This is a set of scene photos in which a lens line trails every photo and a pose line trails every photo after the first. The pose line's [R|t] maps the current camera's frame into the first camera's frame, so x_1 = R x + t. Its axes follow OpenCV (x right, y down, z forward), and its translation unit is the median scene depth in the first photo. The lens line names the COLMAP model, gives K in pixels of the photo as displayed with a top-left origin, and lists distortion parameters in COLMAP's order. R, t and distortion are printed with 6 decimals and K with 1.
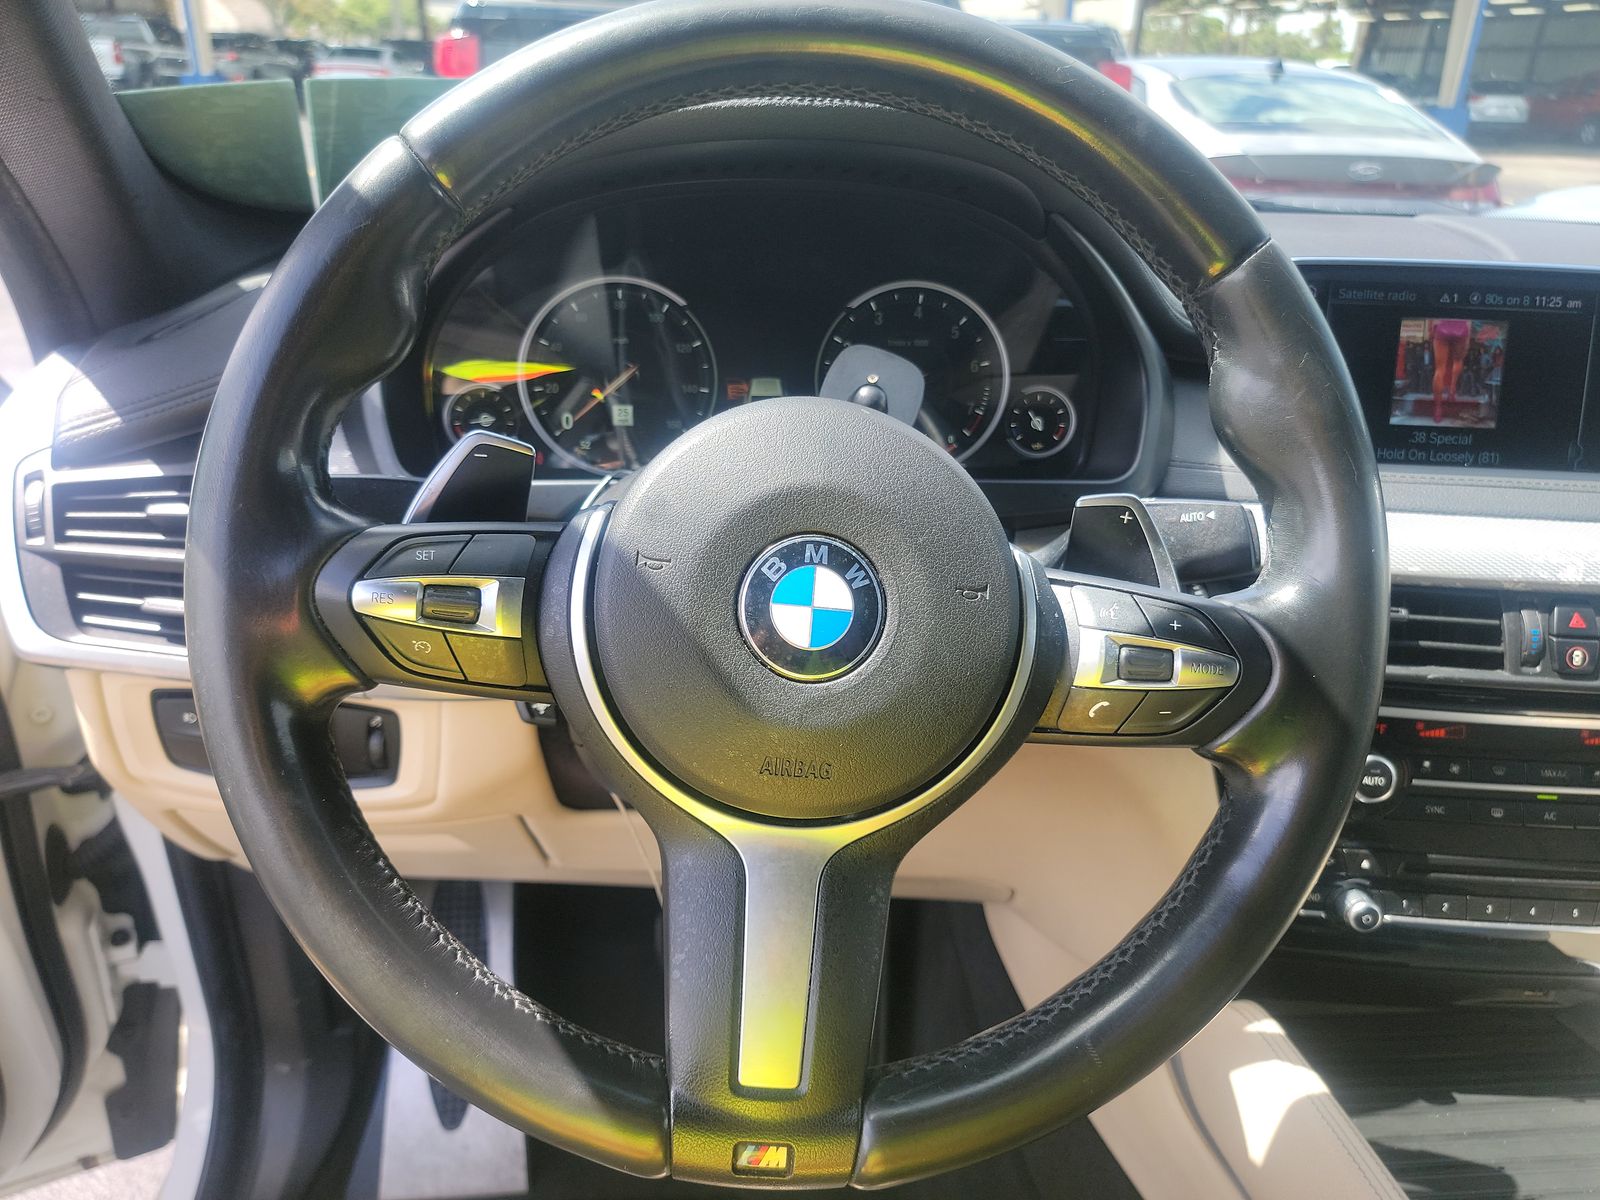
lens RADIAL K [[1120.5, 0, 797.4], [0, 1120.5, 593.4], [0, 0, 1]] dist [0.060531, -0.048110]
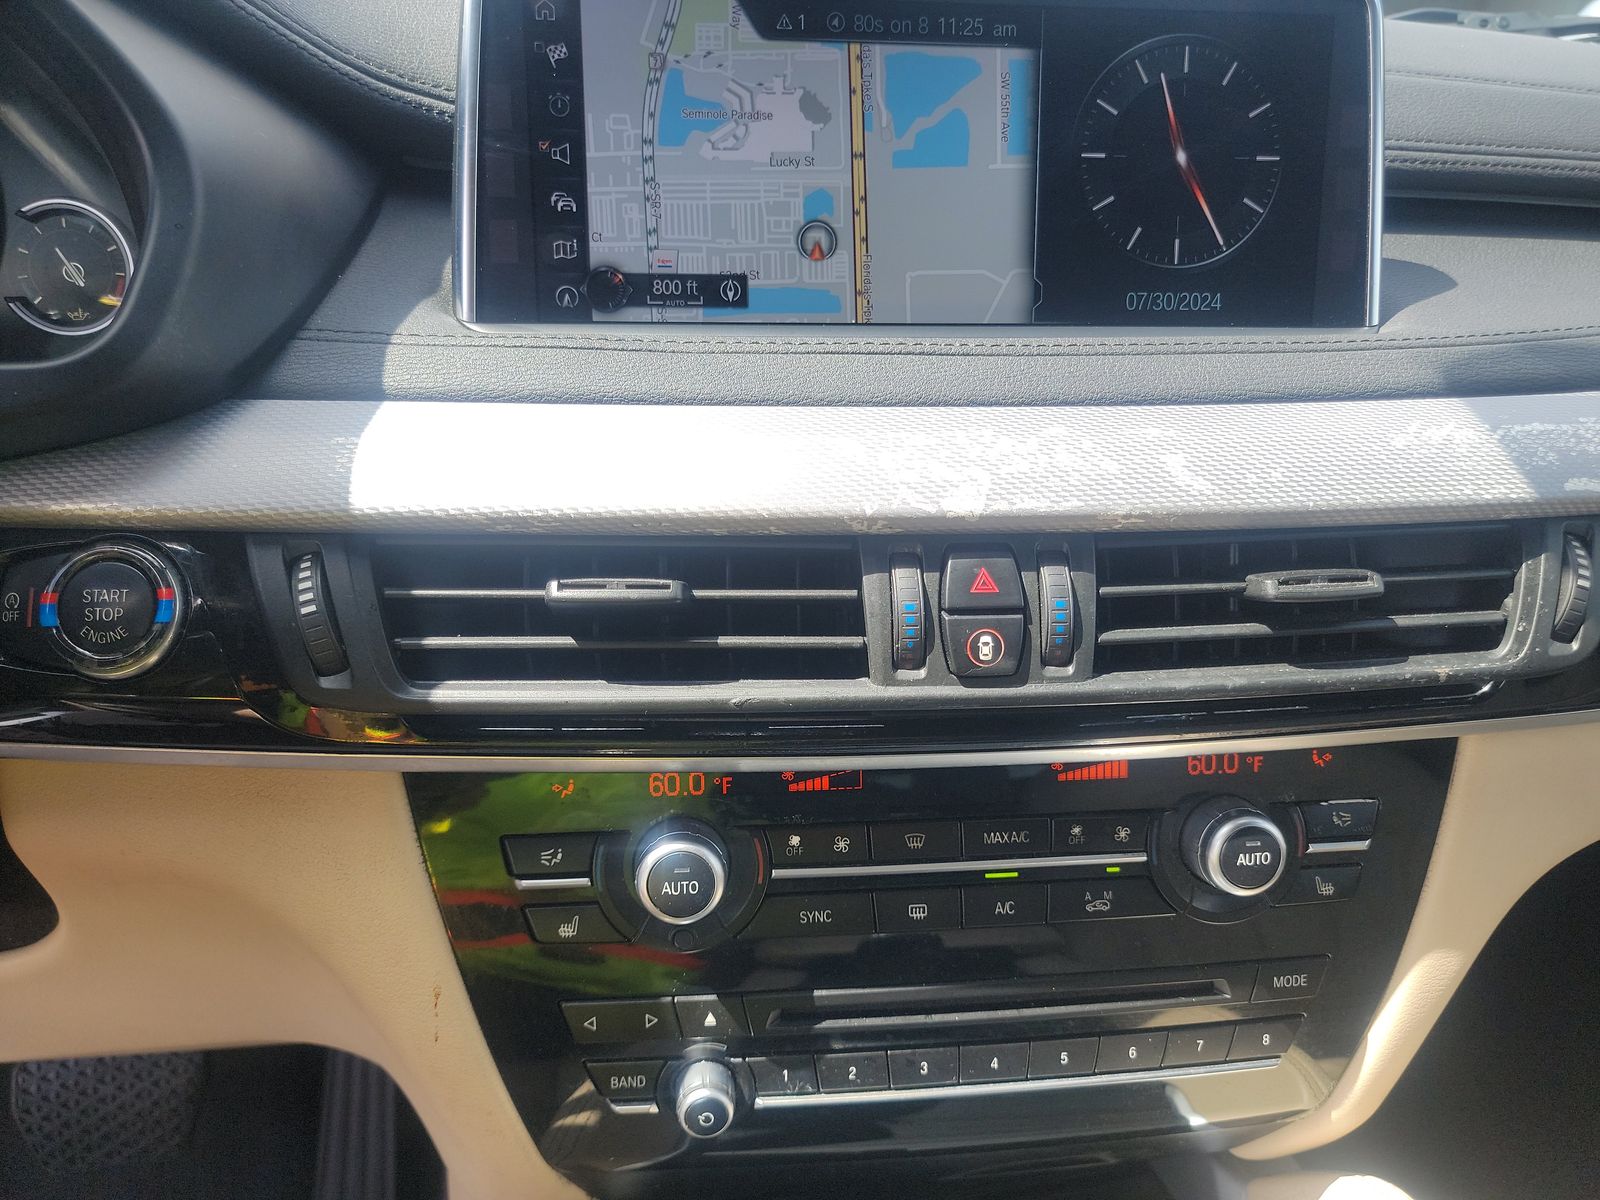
lens RADIAL K [[1120.5, 0, 794.4], [0, 1120.5, 613.6], [0, 0, 1]] dist [0.060531, -0.048110]
pose [[0.992097, -0.068479, 0.105143, 0.530708], [0.064005, 0.996919, 0.045348, 0.008586], [-0.107924, -0.038260, 0.993423, 0.459718]]
